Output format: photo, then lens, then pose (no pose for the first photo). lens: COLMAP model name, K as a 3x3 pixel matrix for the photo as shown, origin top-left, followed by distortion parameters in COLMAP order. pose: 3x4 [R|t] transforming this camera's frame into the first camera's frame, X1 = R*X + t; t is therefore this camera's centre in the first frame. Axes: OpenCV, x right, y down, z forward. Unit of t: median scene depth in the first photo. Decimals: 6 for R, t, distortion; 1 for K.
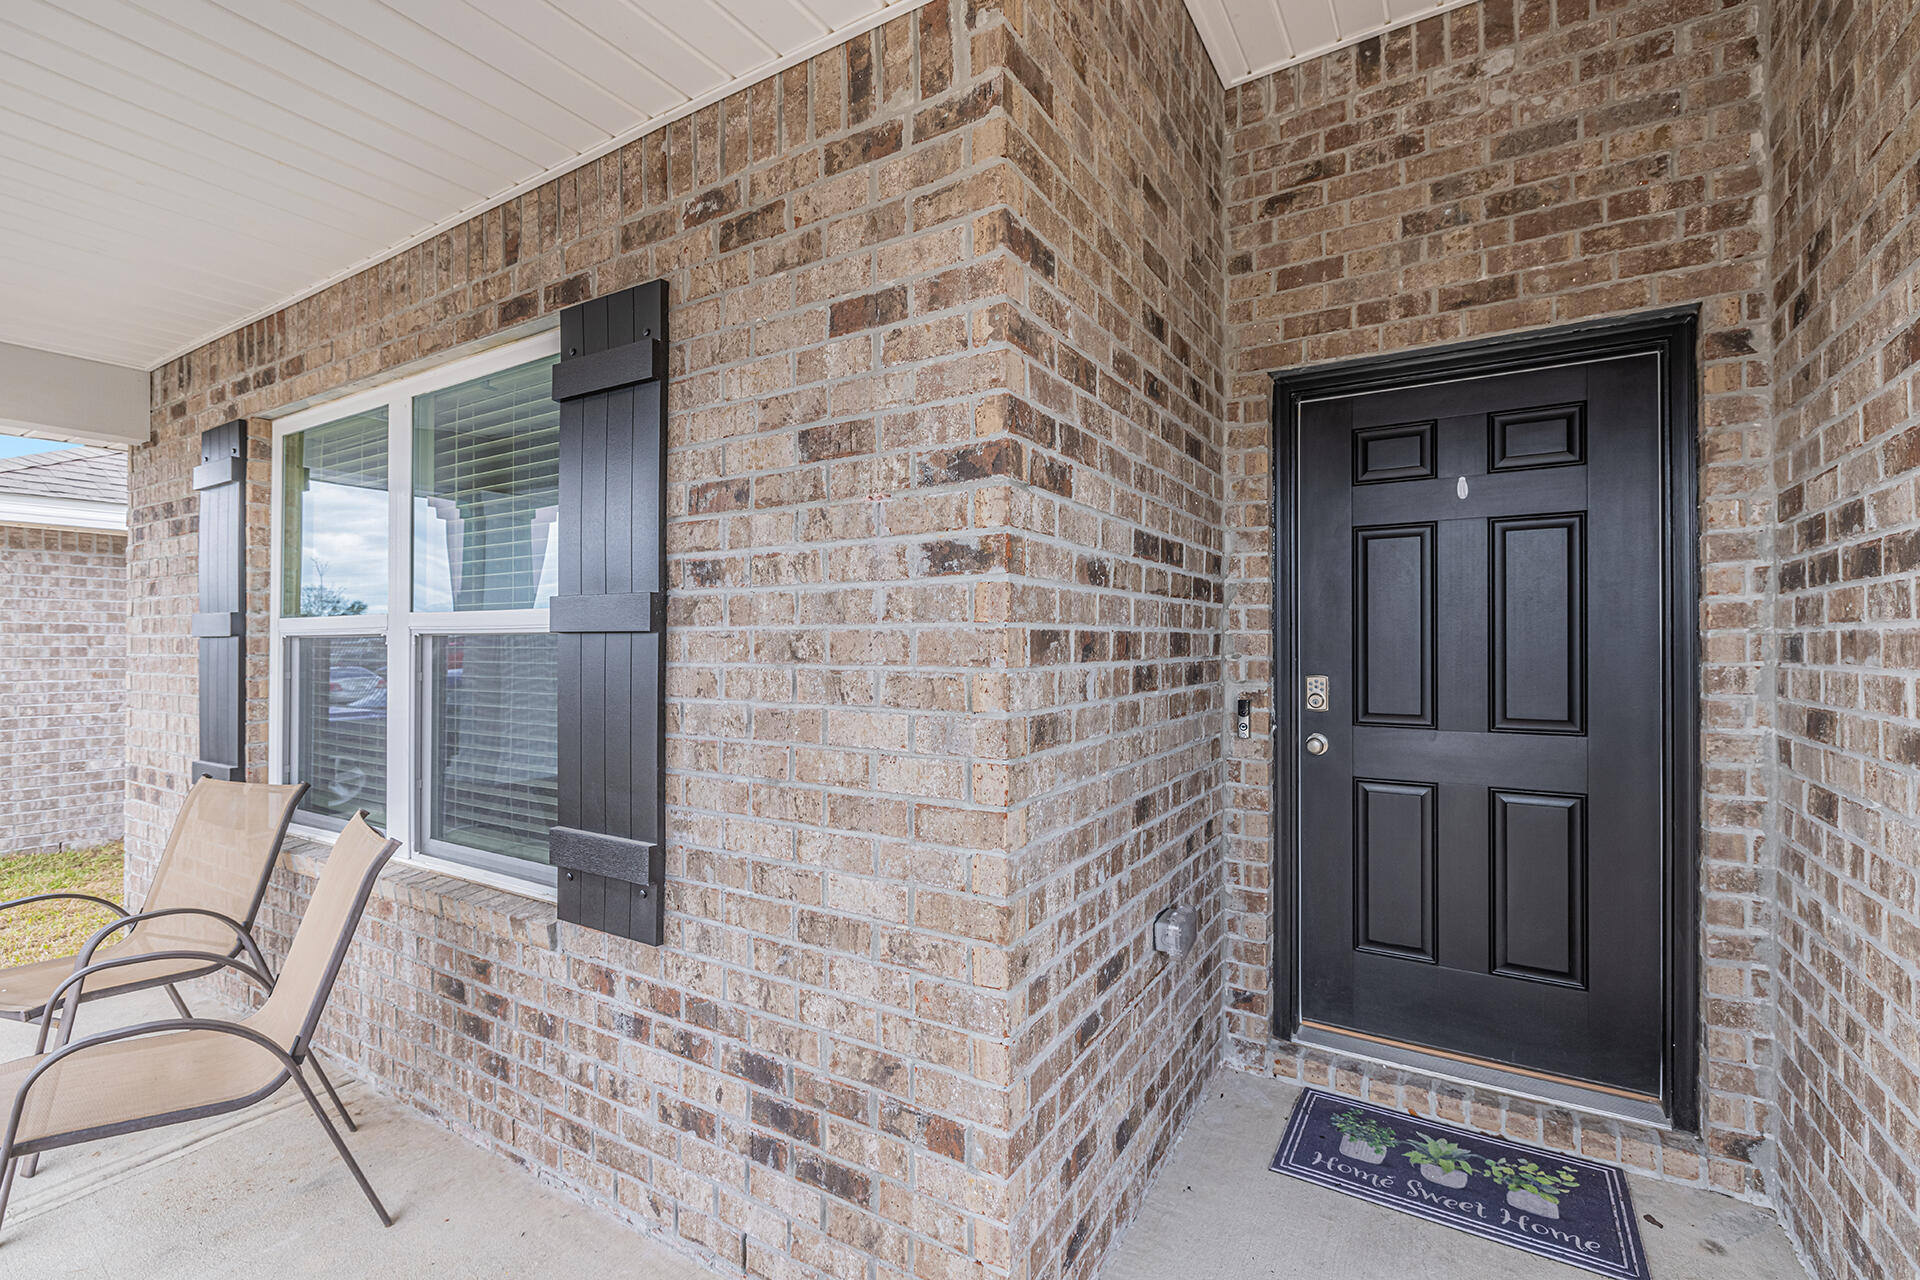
lens RADIAL K [[814.4, 0, 951.5], [0, 814.4, 634.9], [0, 0, 1]] dist [0.000383, -0.000047]
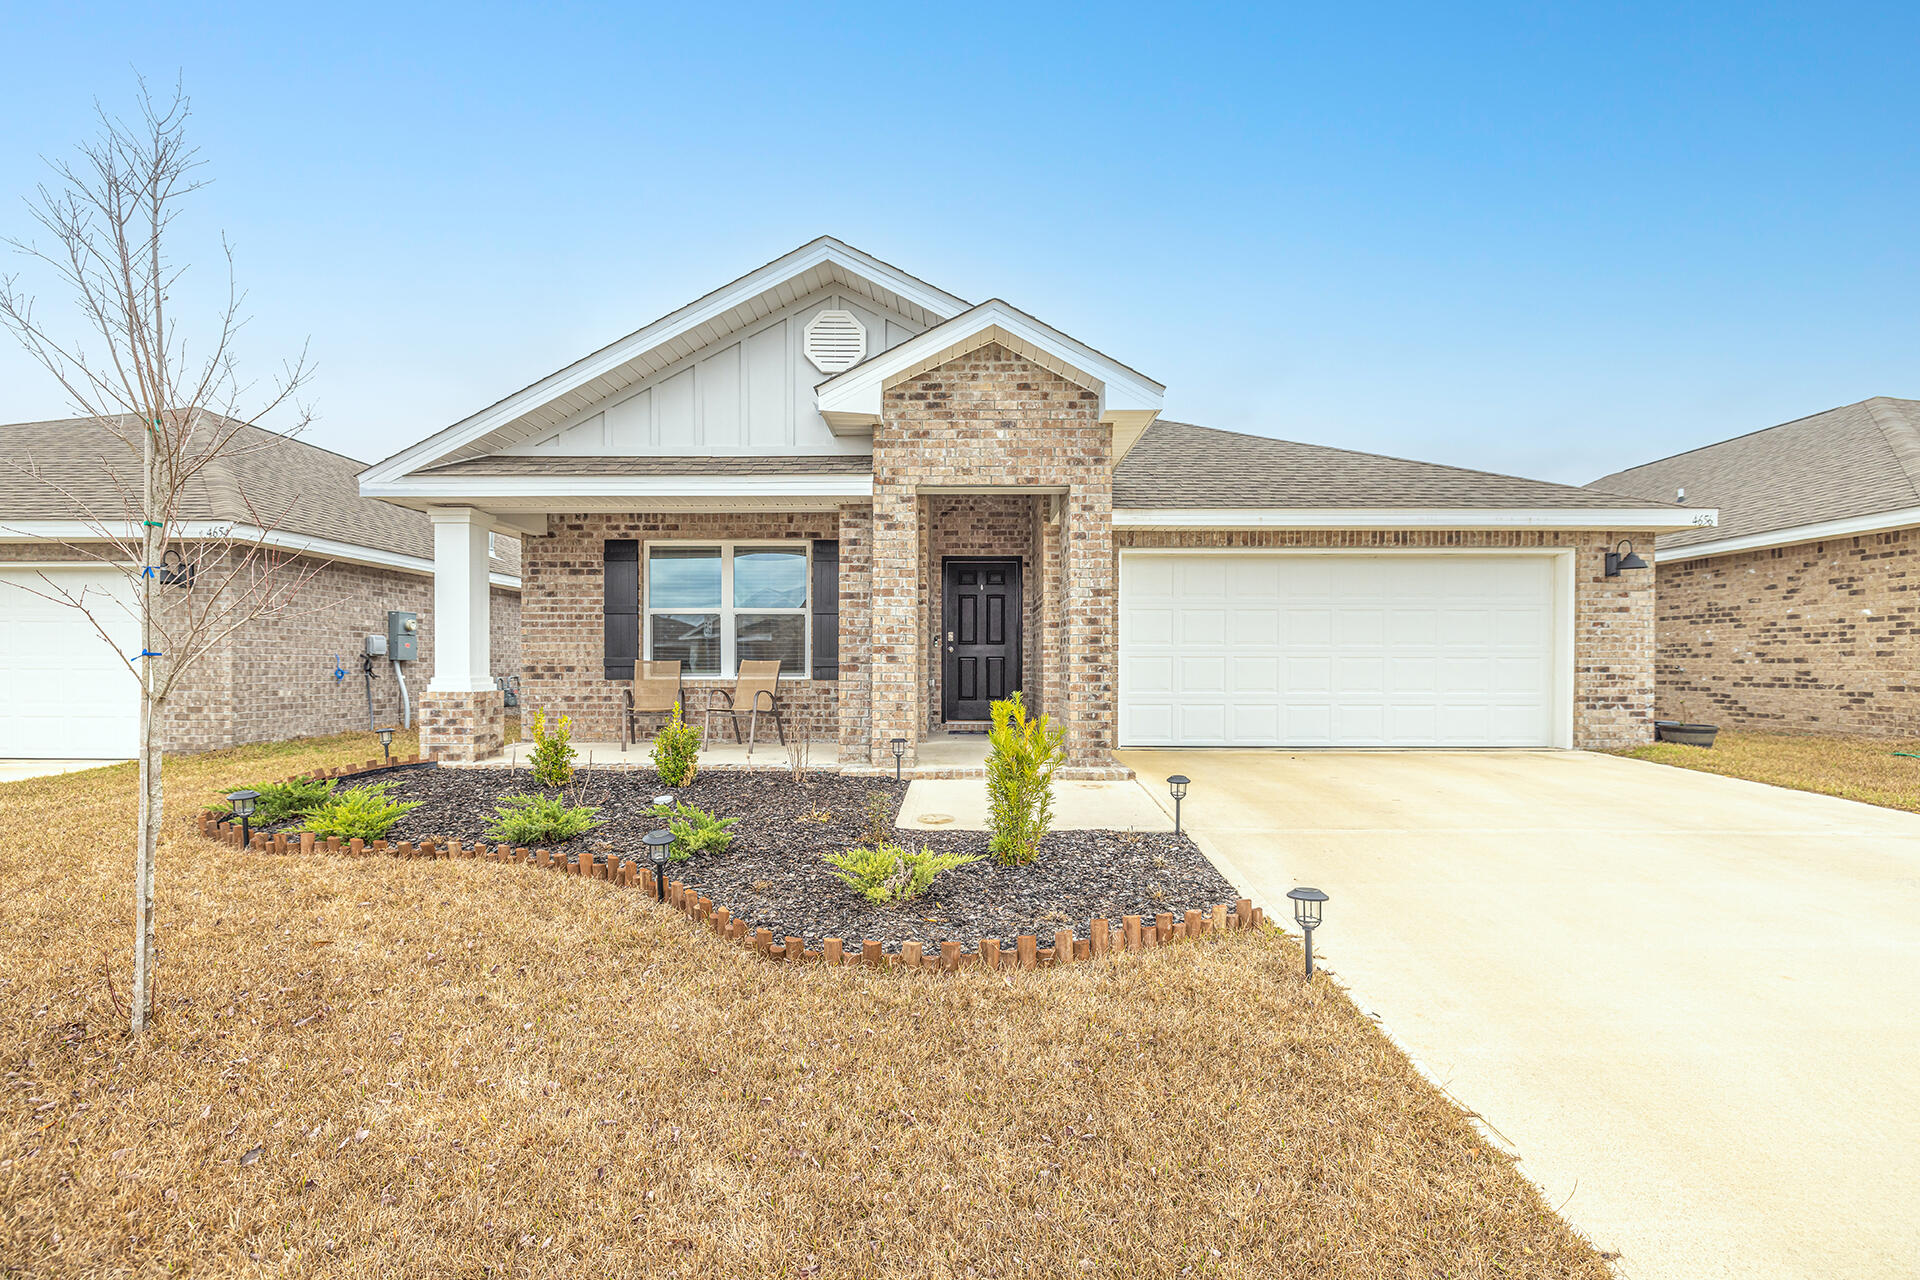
lens RADIAL K [[814.4, 0, 960.0], [0, 814.4, 651.8], [0, 0, 1]] dist [0.000383, -0.000047]
pose [[0.838049, 0.006256, 0.545559, -1.858341], [-0.003932, 0.999978, -0.005427, 0.185949], [-0.545581, 0.002403, 0.838055, -2.603301]]
